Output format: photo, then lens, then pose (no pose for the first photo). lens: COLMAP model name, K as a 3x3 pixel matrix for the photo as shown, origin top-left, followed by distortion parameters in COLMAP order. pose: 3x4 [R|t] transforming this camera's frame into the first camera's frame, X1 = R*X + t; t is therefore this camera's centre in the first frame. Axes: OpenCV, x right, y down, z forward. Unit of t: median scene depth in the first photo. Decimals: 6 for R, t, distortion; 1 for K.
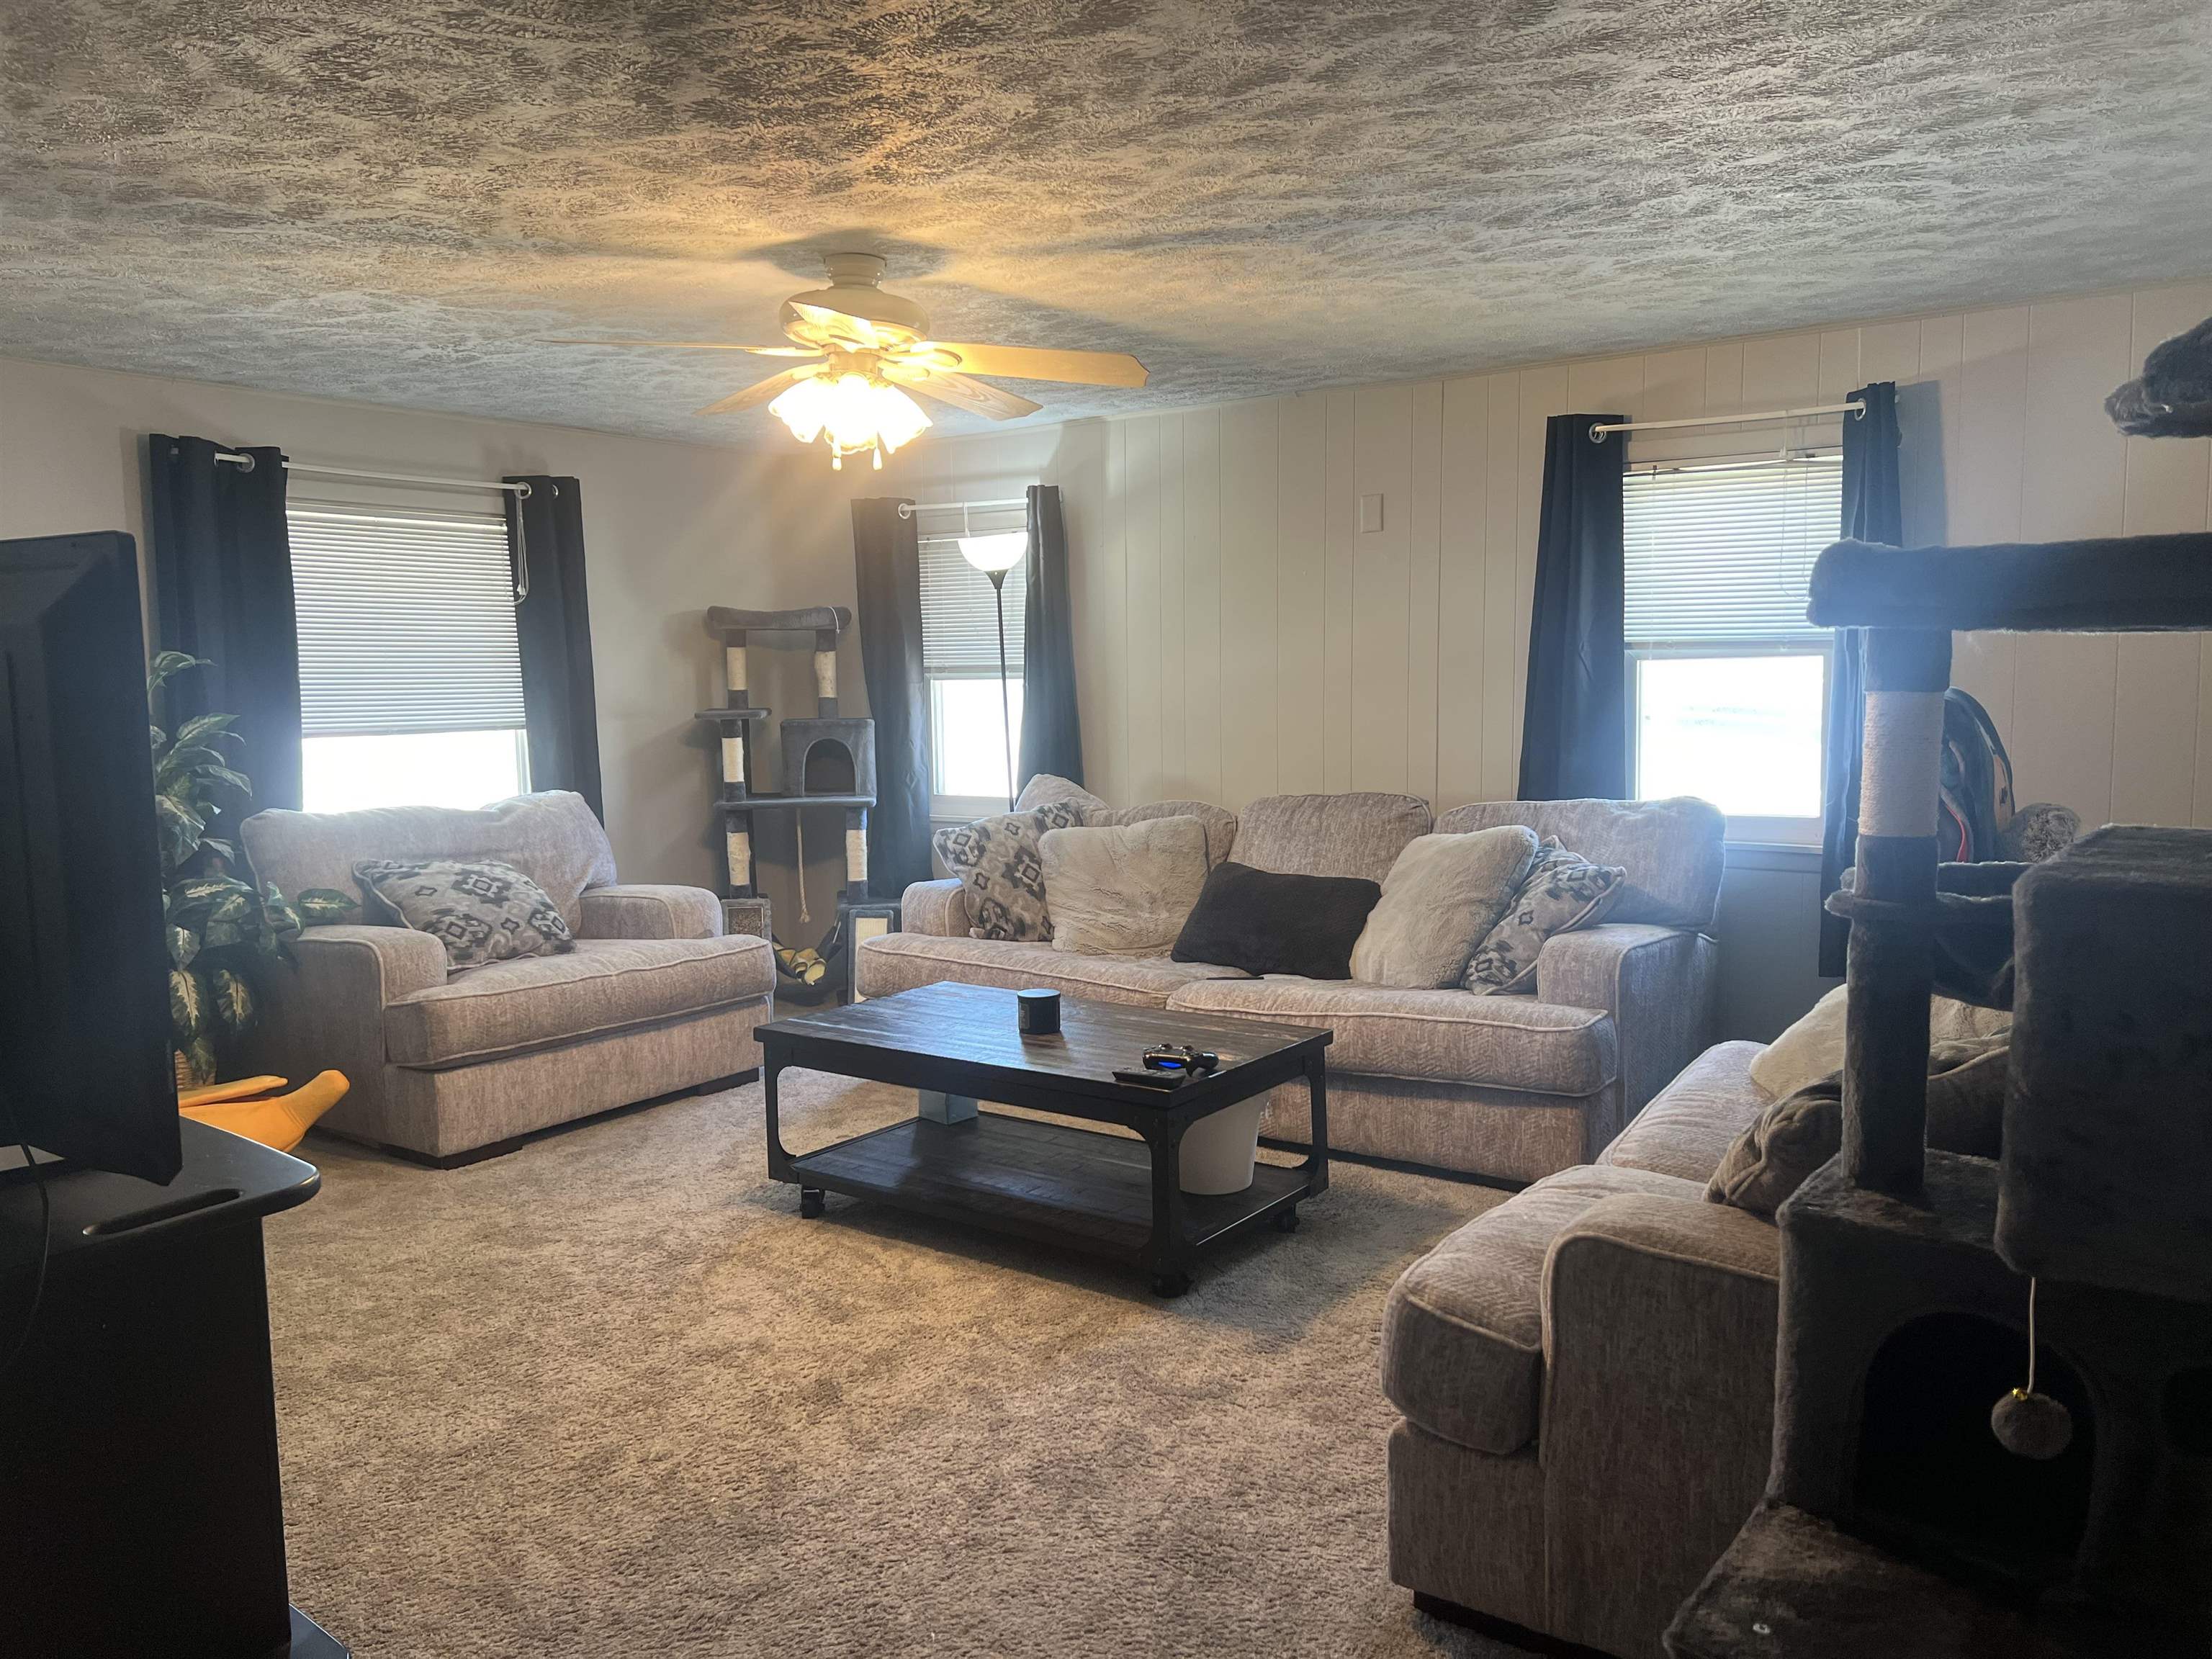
lens RADIAL K [[1686.1, 0, 1103.1], [0, 1686.1, 836.6], [0, 0, 1]] dist [0.082140, -0.083172]
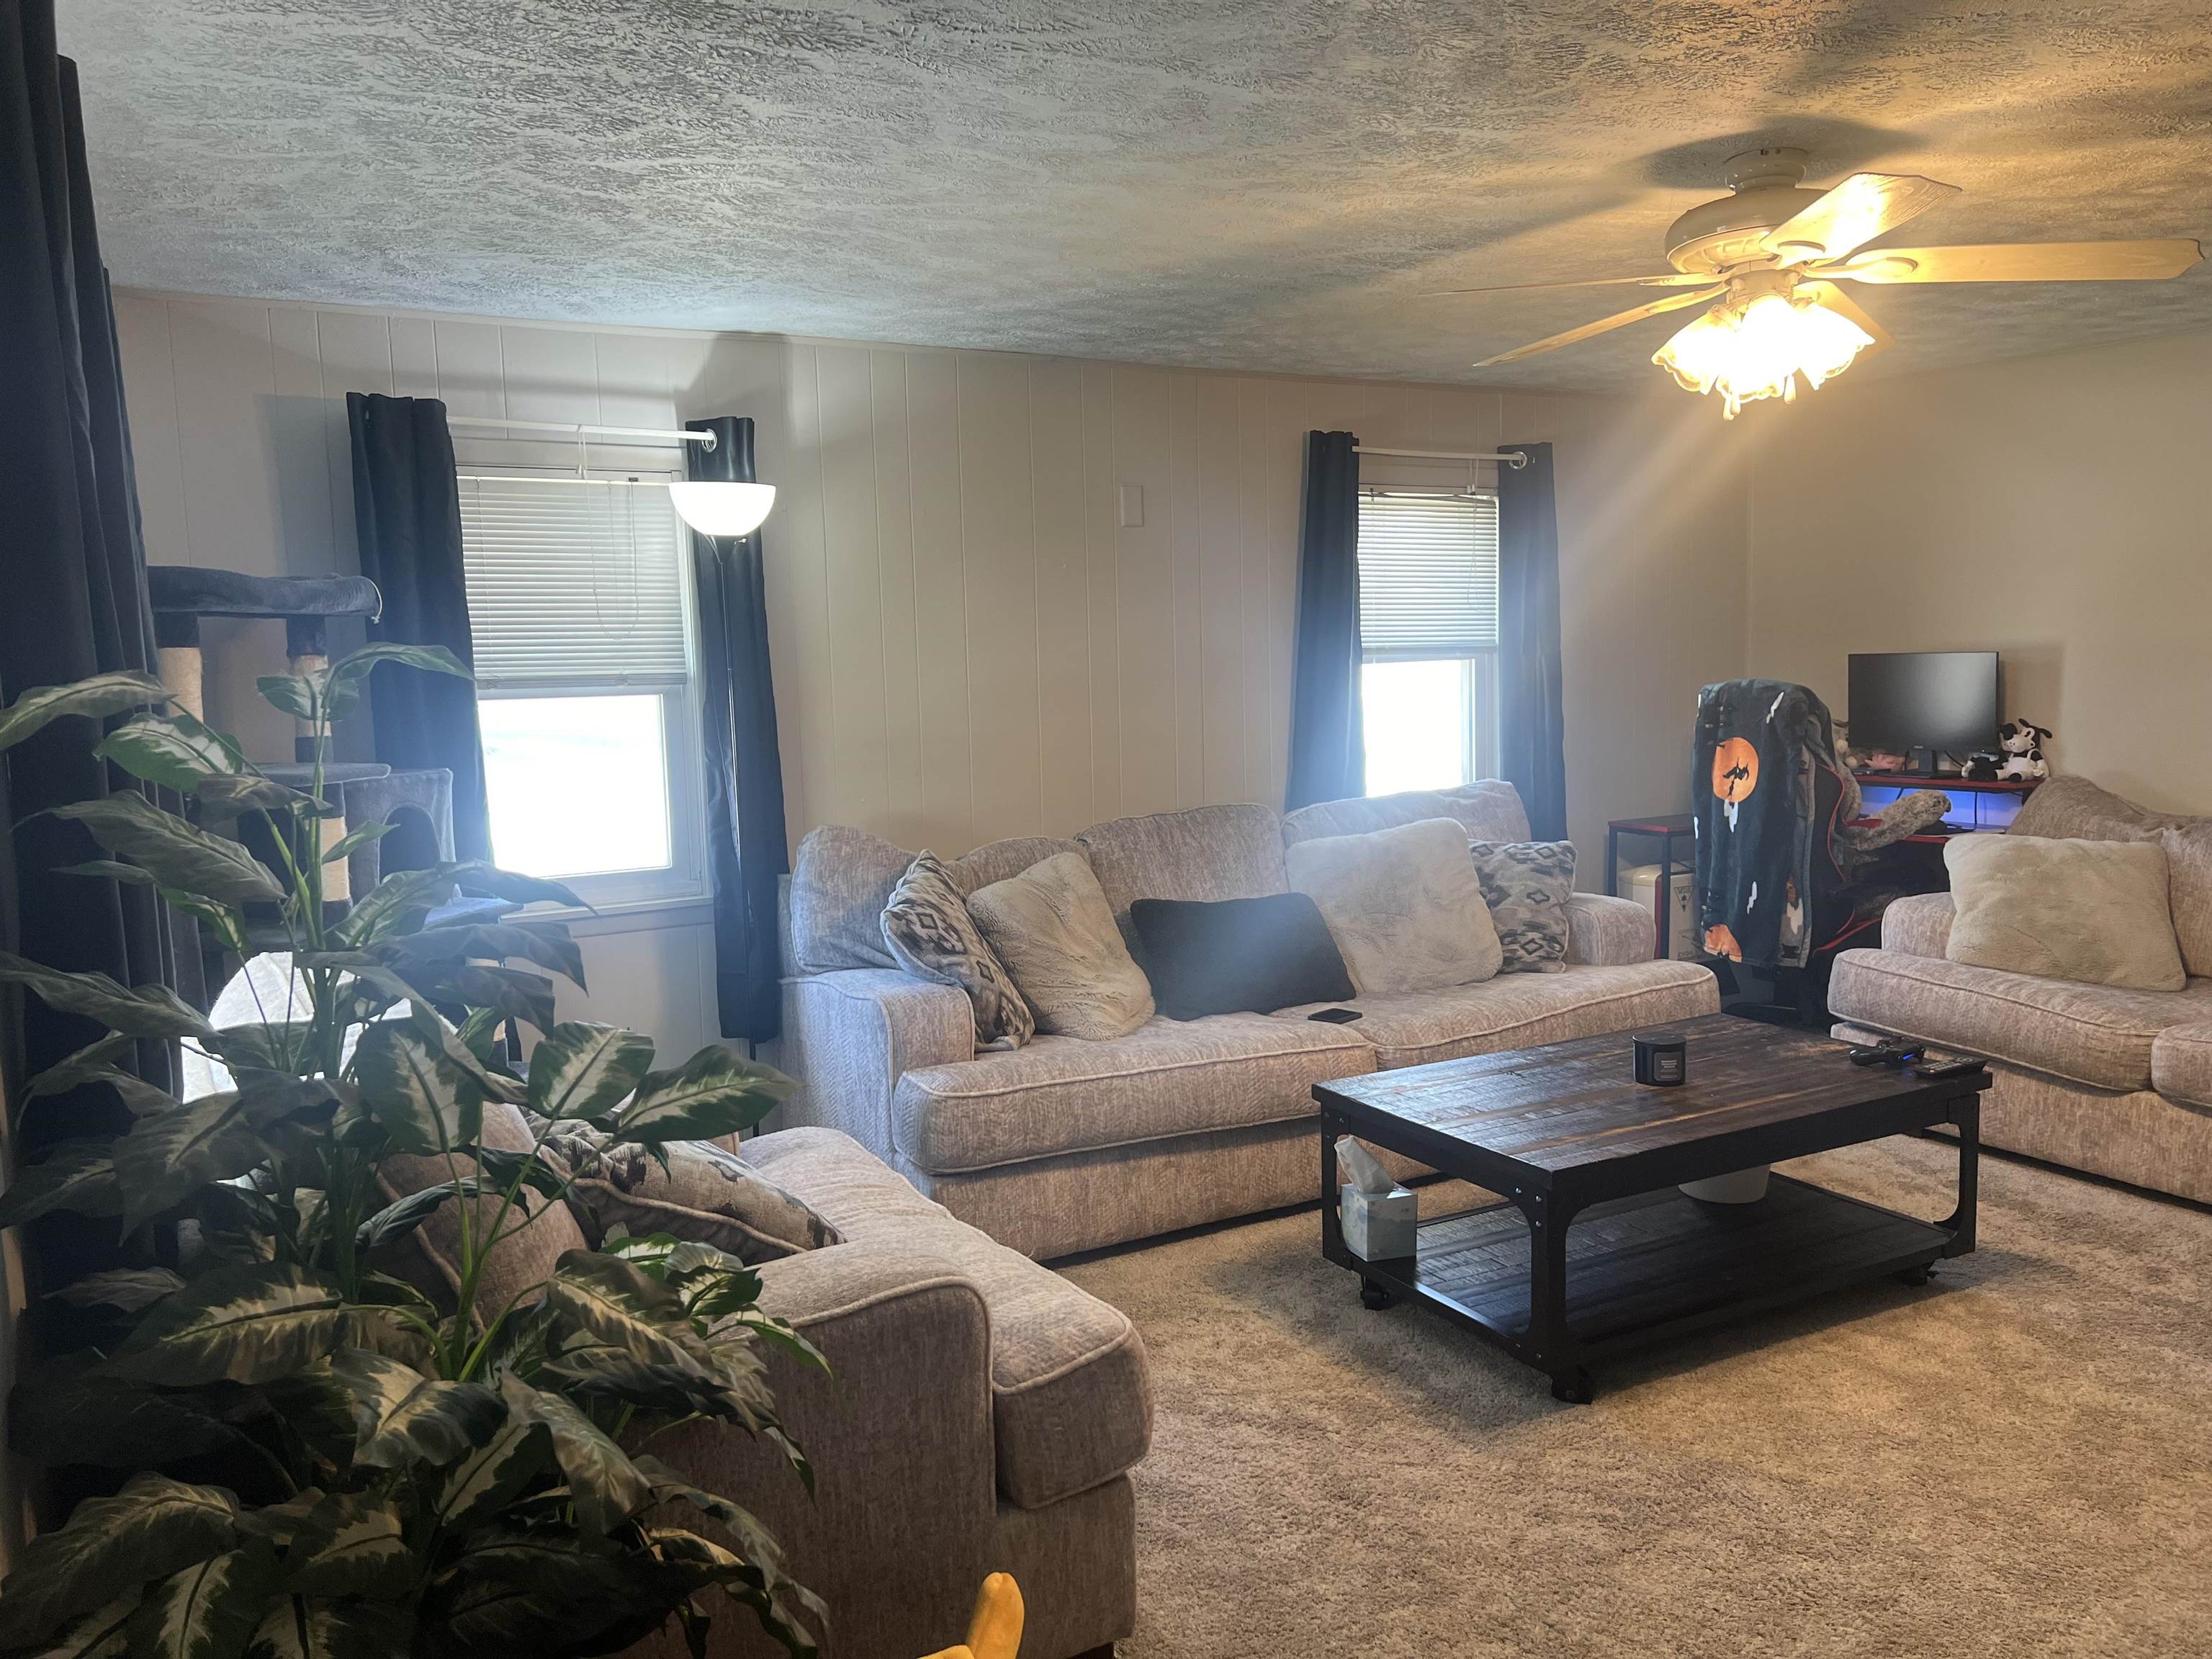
lens RADIAL K [[1686.1, 0, 1103.1], [0, 1686.1, 836.6], [0, 0, 1]] dist [0.082140, -0.083172]
pose [[0.432172, -0.079140, 0.898312, -0.741595], [0.116539, 0.992690, 0.031388, -0.050340], [-0.894229, 0.091123, 0.438236, 0.699441]]
